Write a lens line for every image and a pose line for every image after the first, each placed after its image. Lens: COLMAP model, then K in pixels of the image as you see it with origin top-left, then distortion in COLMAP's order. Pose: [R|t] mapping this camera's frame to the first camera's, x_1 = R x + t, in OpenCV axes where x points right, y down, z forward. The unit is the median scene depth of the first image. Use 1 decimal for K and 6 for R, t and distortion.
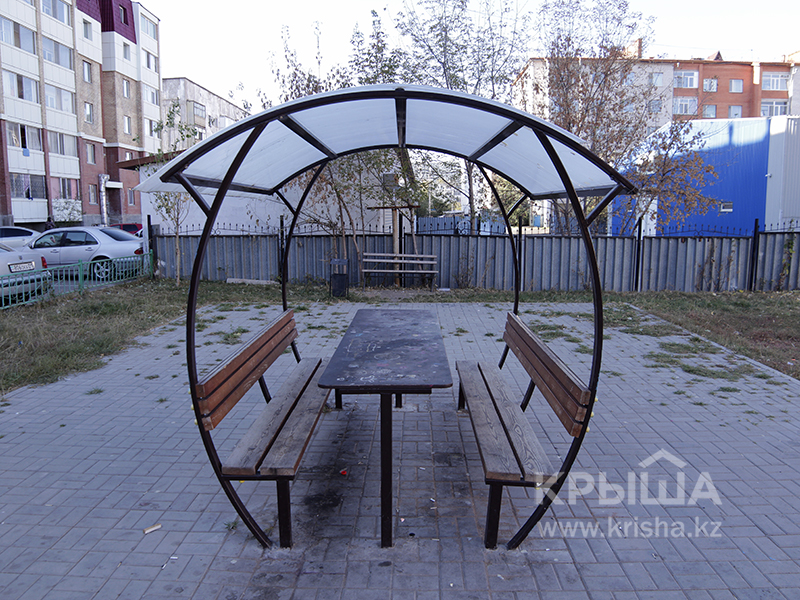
lens RADIAL K [[586.9, 0, 400.0], [0, 586.9, 300.0], [0, 0, 1]] dist [-0.086994, 0.003451]
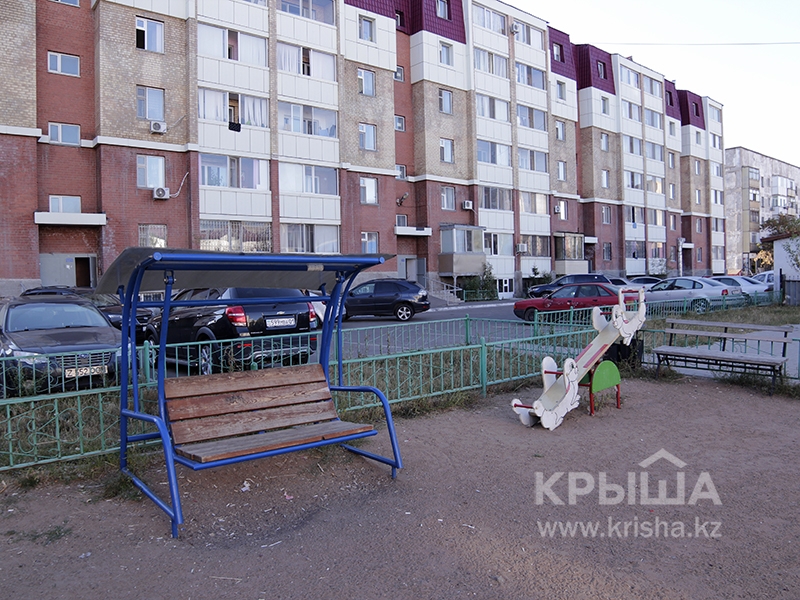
lens RADIAL K [[586.9, 0, 400.0], [0, 586.9, 300.0], [0, 0, 1]] dist [-0.086994, 0.003451]
pose [[0.660168, 0.015196, -0.750964, 0.026896], [-0.086316, 0.994707, -0.055751, 0.041261], [0.746142, 0.101626, 0.657985, -0.286200]]
